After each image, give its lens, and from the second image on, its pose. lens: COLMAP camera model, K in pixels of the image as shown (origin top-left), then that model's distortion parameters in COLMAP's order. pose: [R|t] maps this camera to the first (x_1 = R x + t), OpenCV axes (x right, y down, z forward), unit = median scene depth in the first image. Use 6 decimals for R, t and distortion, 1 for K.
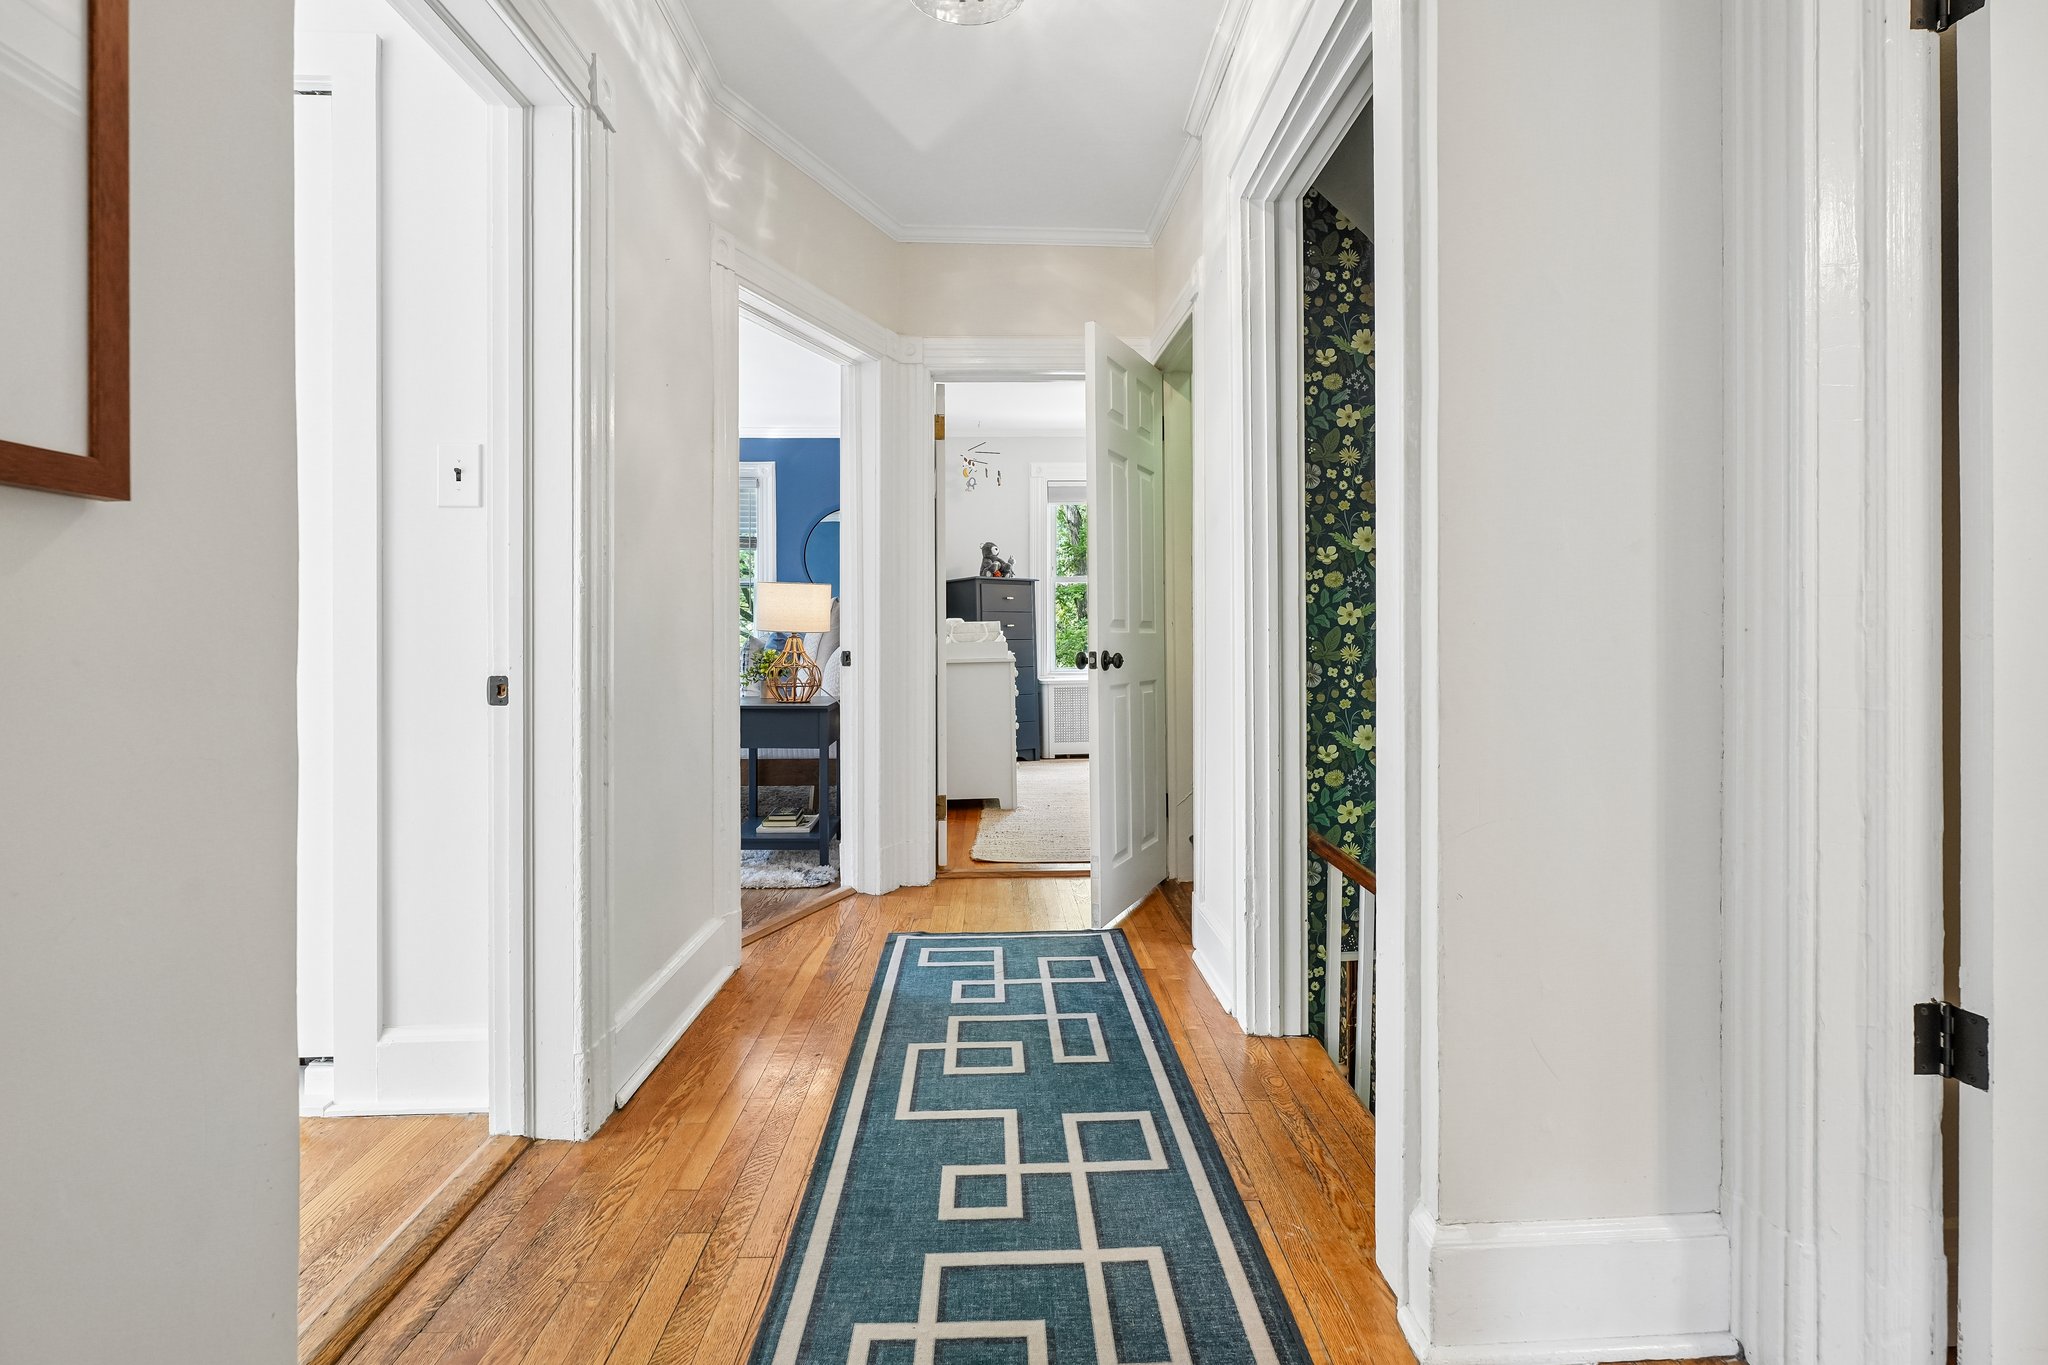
lens RADIAL K [[935.5, 0, 1027.5], [0, 935.5, 635.0], [0, 0, 1]] dist [-0.002451, 0.000385]
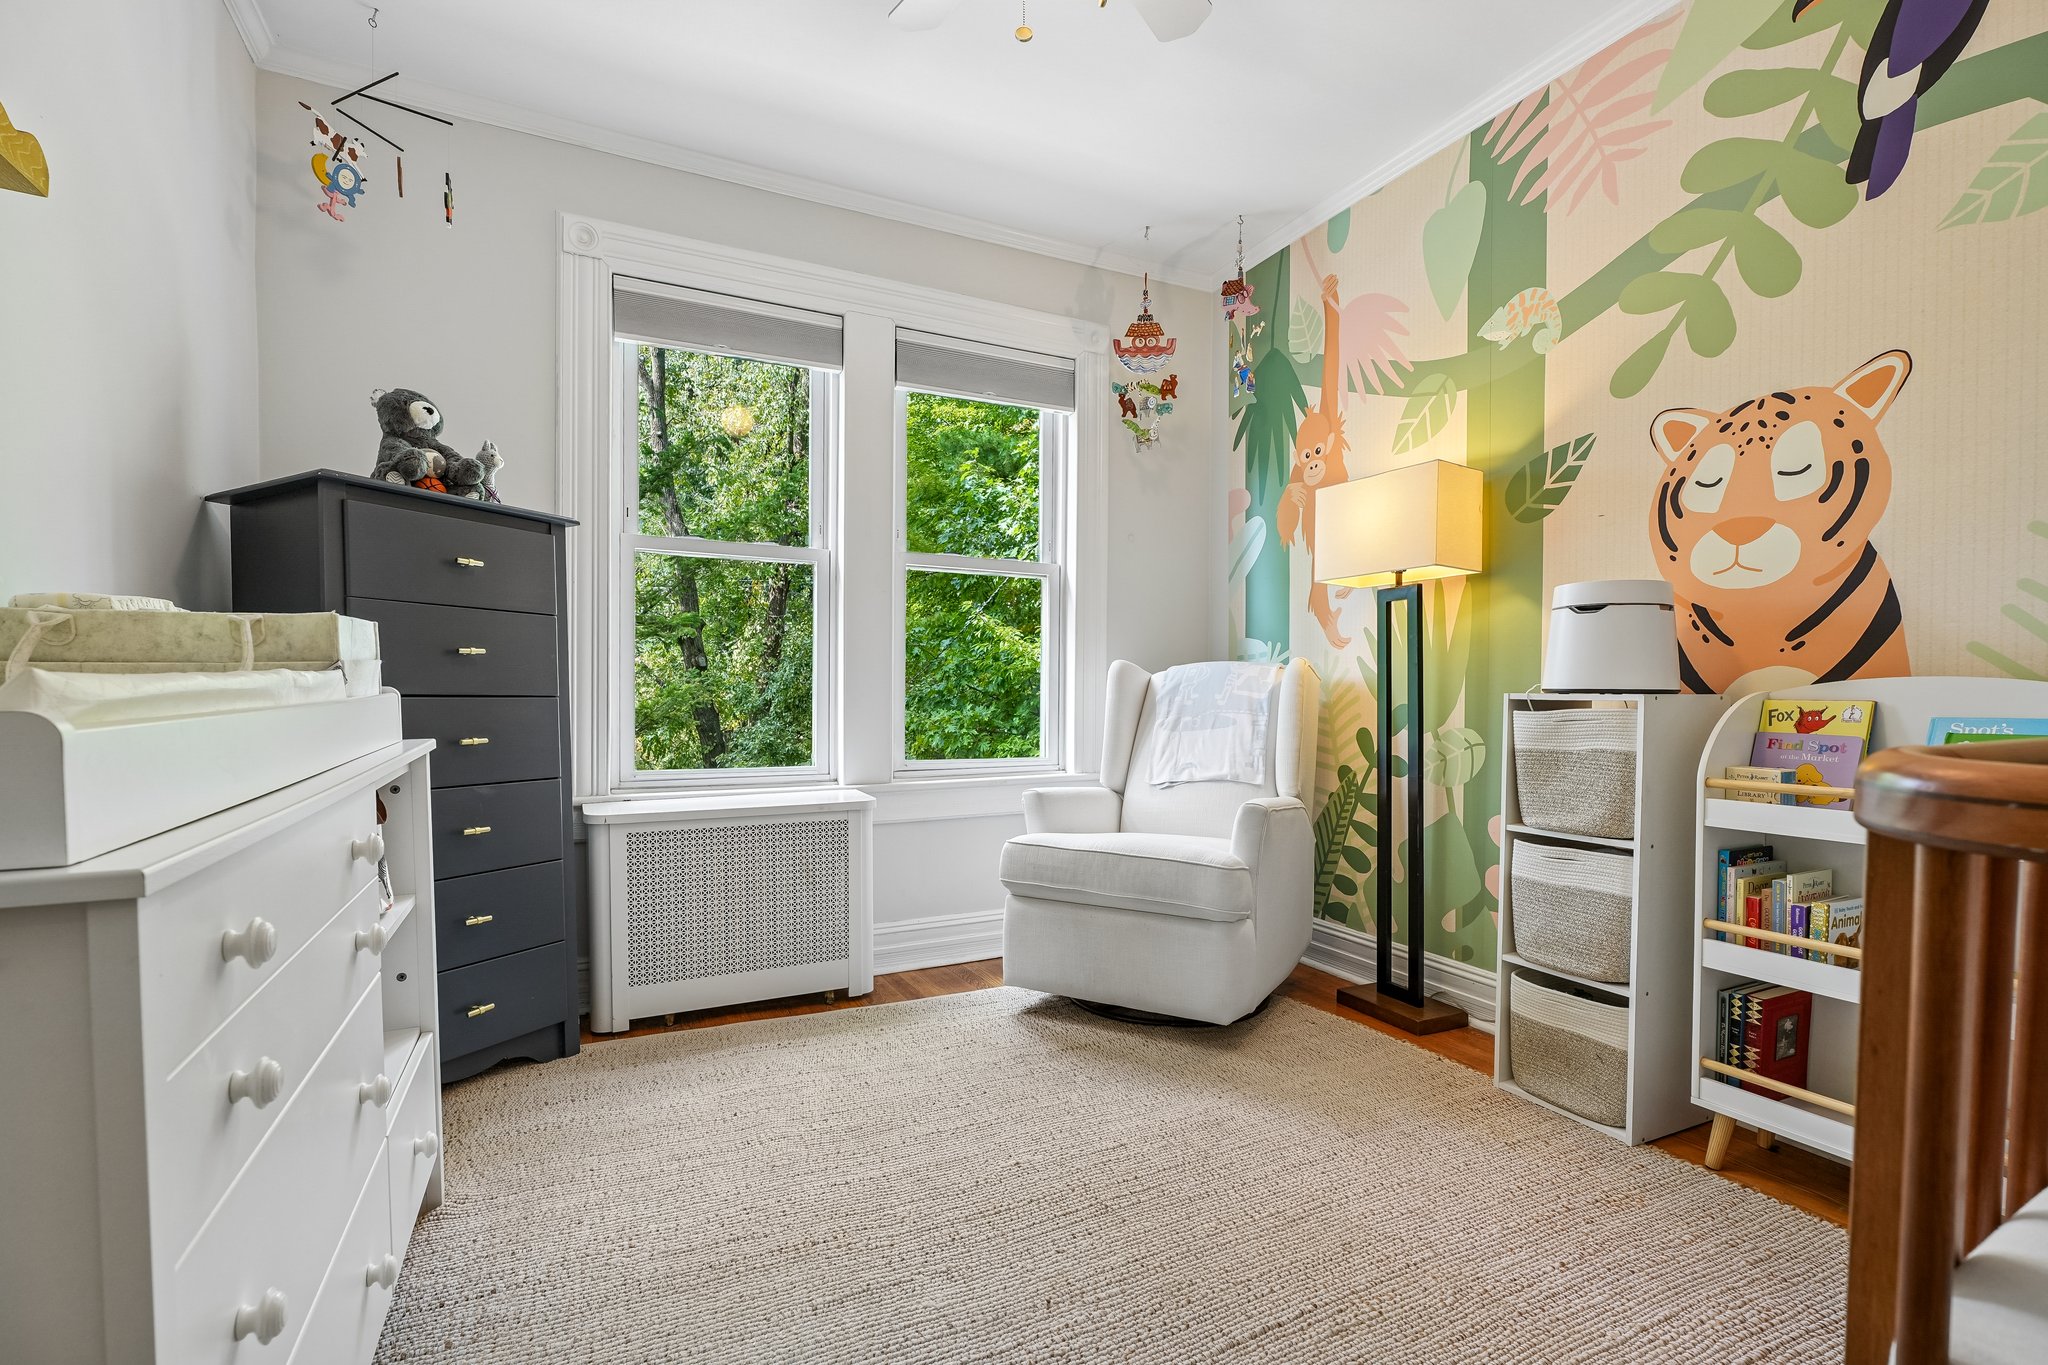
lens RADIAL K [[911.7, 0, 1034.0], [0, 911.7, 676.8], [0, 0, 1]] dist [-0.009119, 0.000214]
pose [[0.911568, 0.011105, 0.410999, 0.070198], [-0.002728, 0.999777, -0.020963, 0.010491], [-0.411140, 0.017988, 0.911395, 1.627852]]
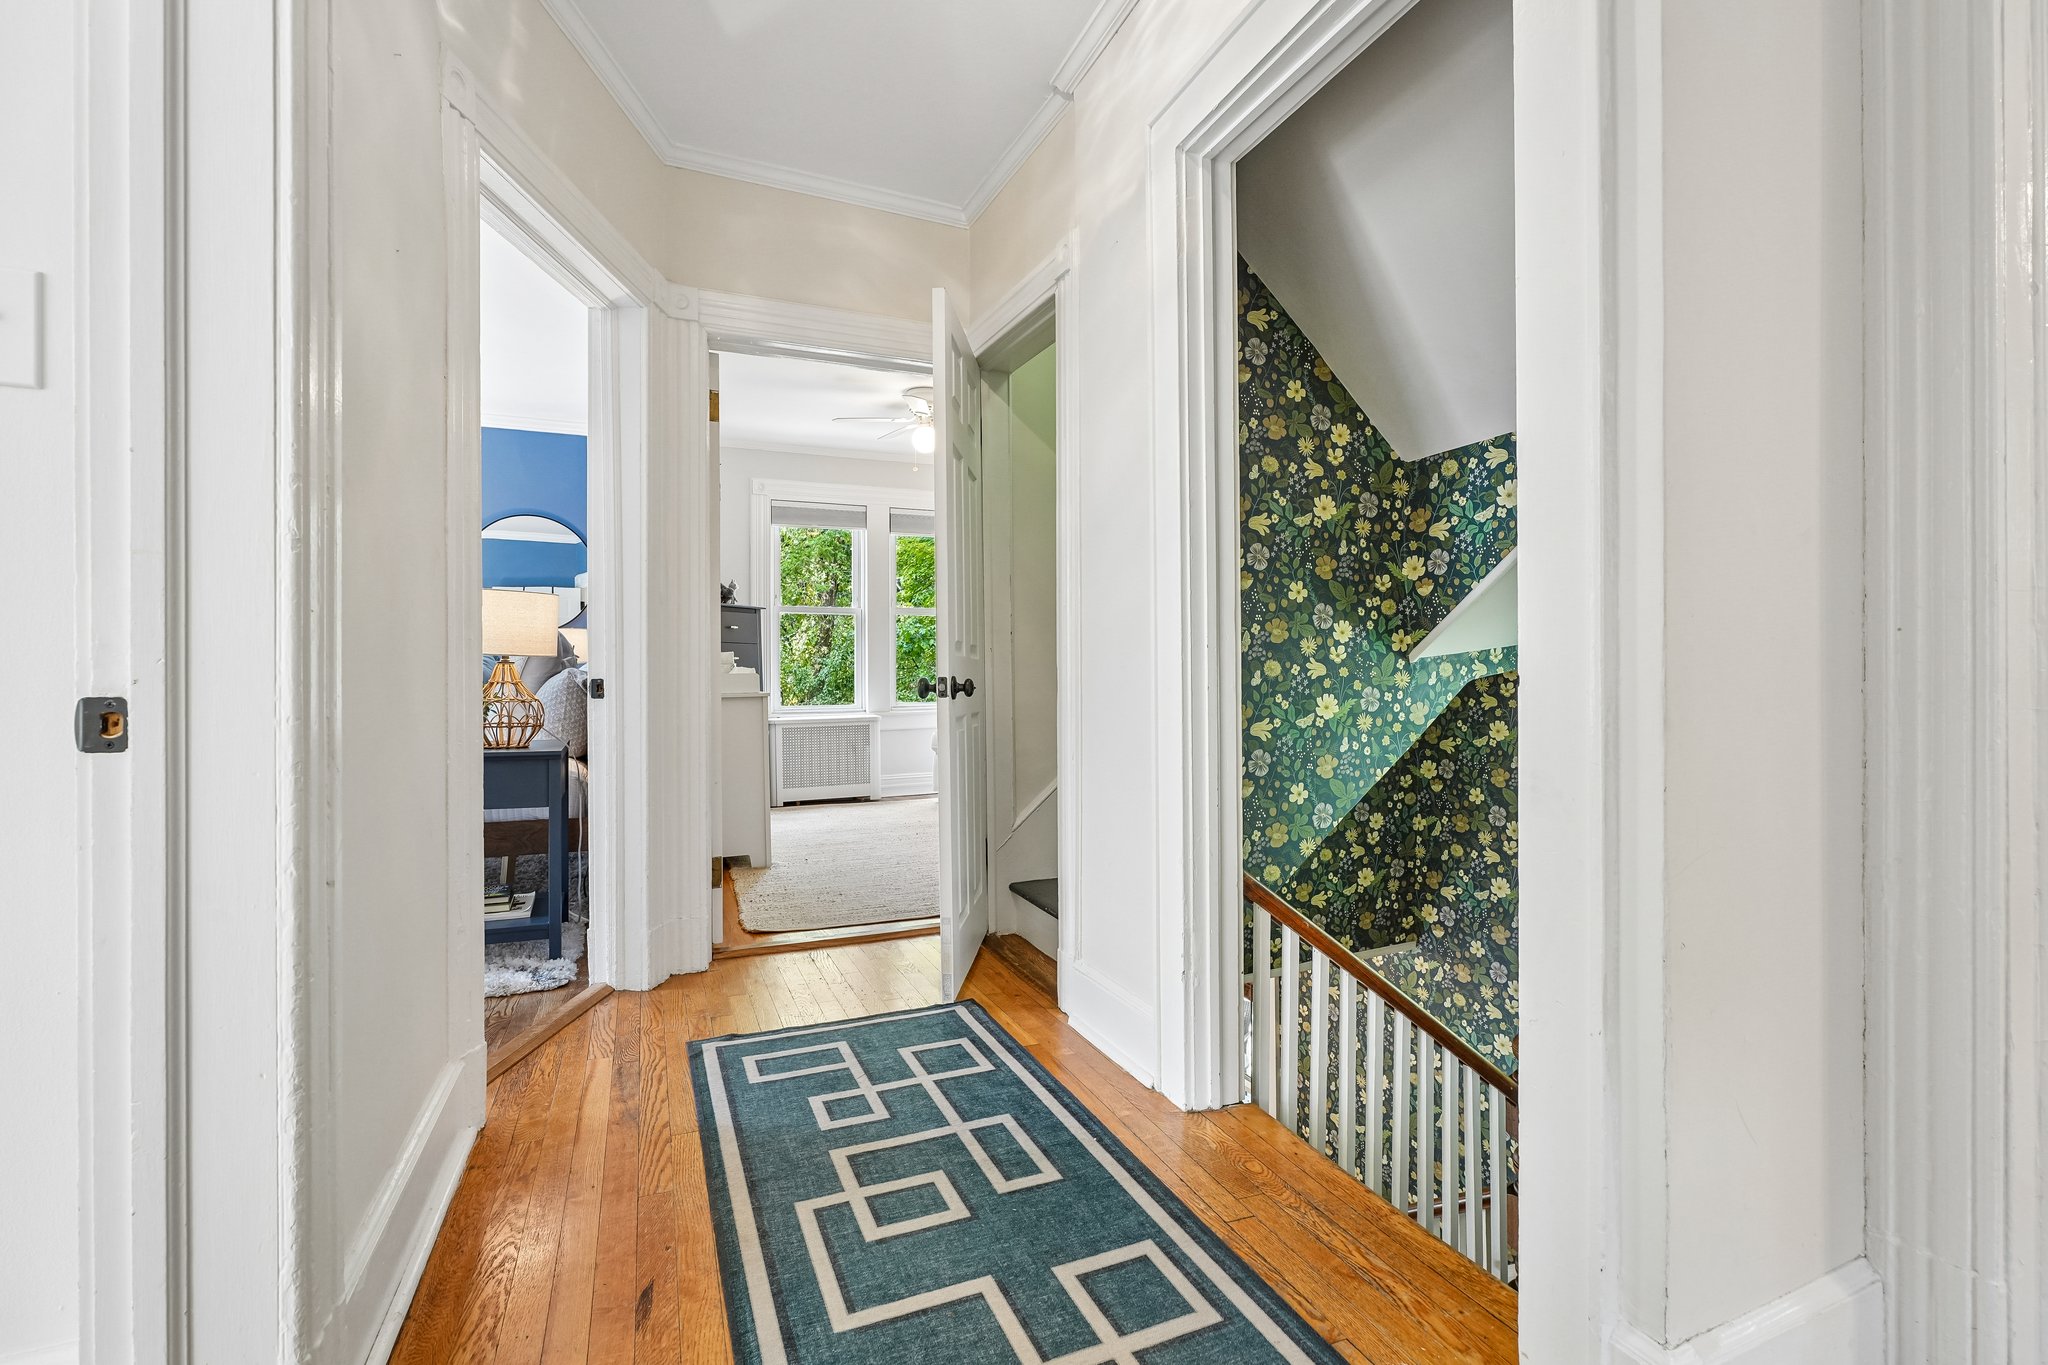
lens RADIAL K [[918.1, 0, 1029.2], [0, 918.1, 681.2], [0, 0, 1]] dist [-0.004677, 0.000554]
pose [[0.932521, 0.001191, 0.361114, -0.182109], [-0.002188, 0.999995, 0.002352, 0.022489], [-0.361109, -0.002983, 0.932519, 0.225512]]
